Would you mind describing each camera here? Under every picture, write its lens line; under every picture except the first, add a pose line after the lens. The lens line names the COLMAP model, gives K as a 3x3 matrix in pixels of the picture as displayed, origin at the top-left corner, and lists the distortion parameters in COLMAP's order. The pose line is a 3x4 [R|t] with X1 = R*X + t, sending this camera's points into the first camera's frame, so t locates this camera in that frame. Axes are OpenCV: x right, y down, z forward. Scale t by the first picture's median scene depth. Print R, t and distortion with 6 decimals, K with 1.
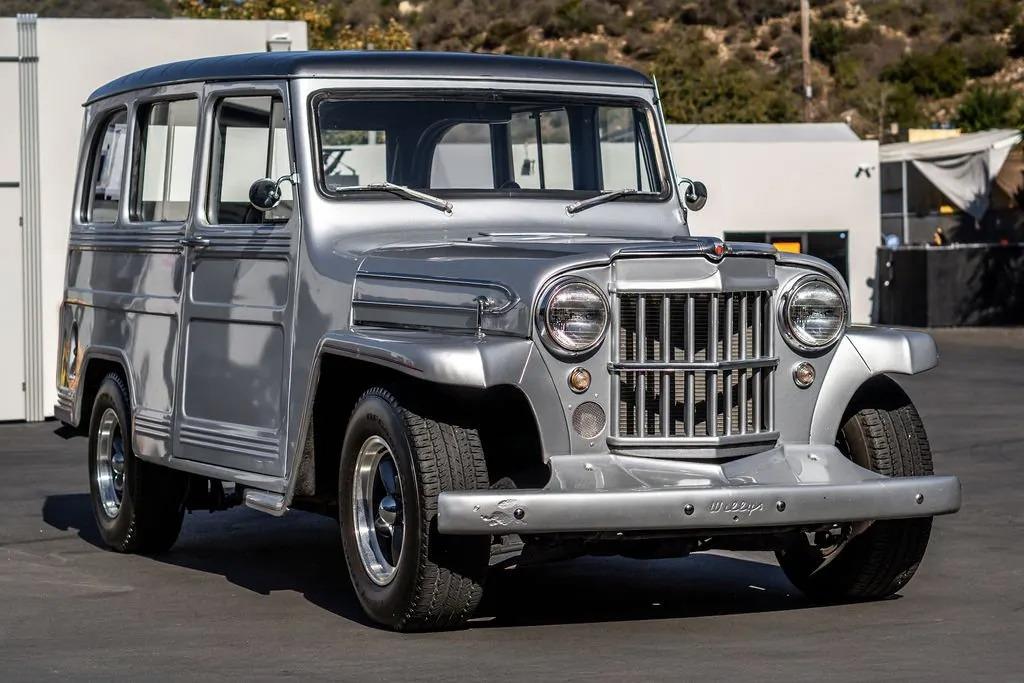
lens RADIAL K [[2344.5, 0, 502.9], [0, 2344.5, 341.7], [0, 0, 1]] dist [0.109503, 0.000000]
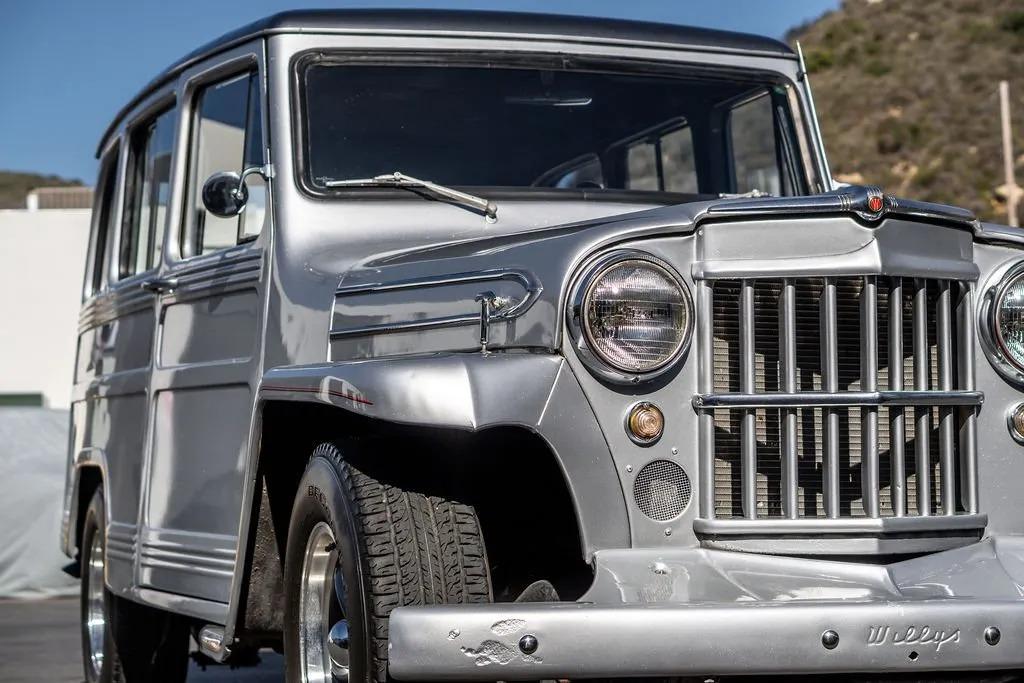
lens RADIAL K [[2137.3, 0, 517.2], [0, 2137.3, 334.6], [0, 0, 1]] dist [0.057176, 0.000000]
pose [[0.994734, -0.014851, -0.101404, 0.055770], [0.005178, 0.995464, -0.094998, 0.045291], [0.102355, 0.093973, 0.990299, 0.450306]]
